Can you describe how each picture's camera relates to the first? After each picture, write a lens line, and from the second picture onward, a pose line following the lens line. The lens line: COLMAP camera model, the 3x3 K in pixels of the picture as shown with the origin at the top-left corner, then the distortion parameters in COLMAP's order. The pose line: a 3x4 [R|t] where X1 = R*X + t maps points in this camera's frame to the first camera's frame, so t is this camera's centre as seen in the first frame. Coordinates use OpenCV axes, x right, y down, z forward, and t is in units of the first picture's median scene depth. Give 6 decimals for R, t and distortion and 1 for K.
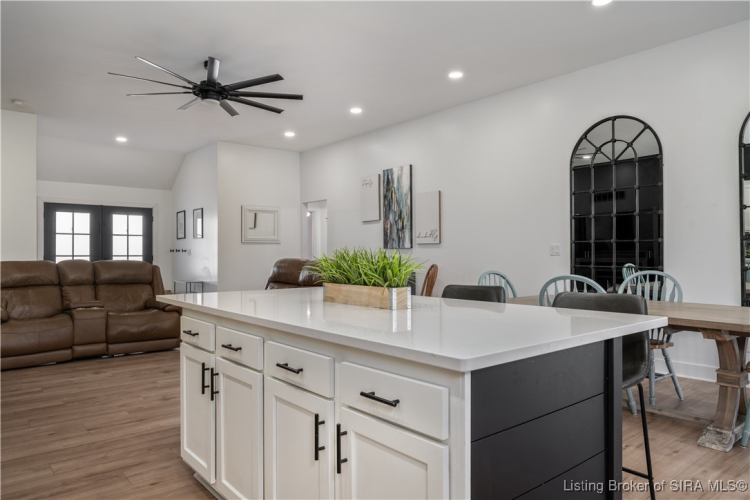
lens RADIAL K [[497.7, 0, 375.8], [0, 497.7, 250.2], [0, 0, 1]] dist [0.000678, 0.000029]
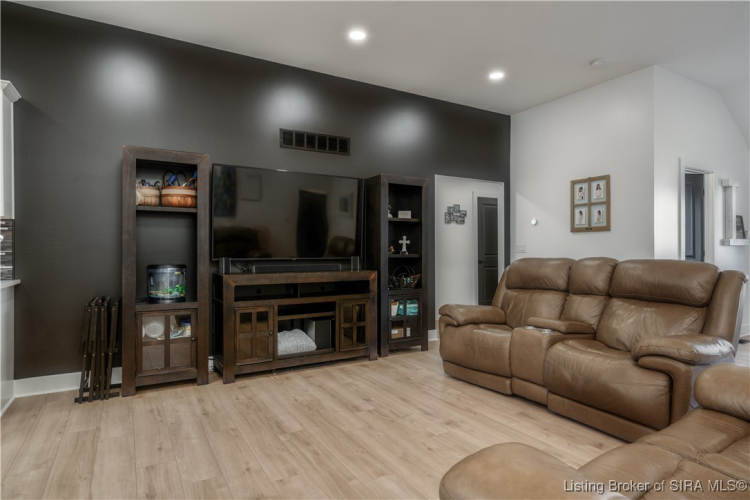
lens RADIAL K [[427.5, 0, 375.9], [0, 427.5, 254.7], [0, 0, 1]] dist [-0.009555, -0.003062]
pose [[-0.143013, -0.011205, -0.989657, 0.023674], [0.002609, 0.999928, -0.011698, 0.036992], [0.989717, -0.004255, -0.142973, 1.258279]]
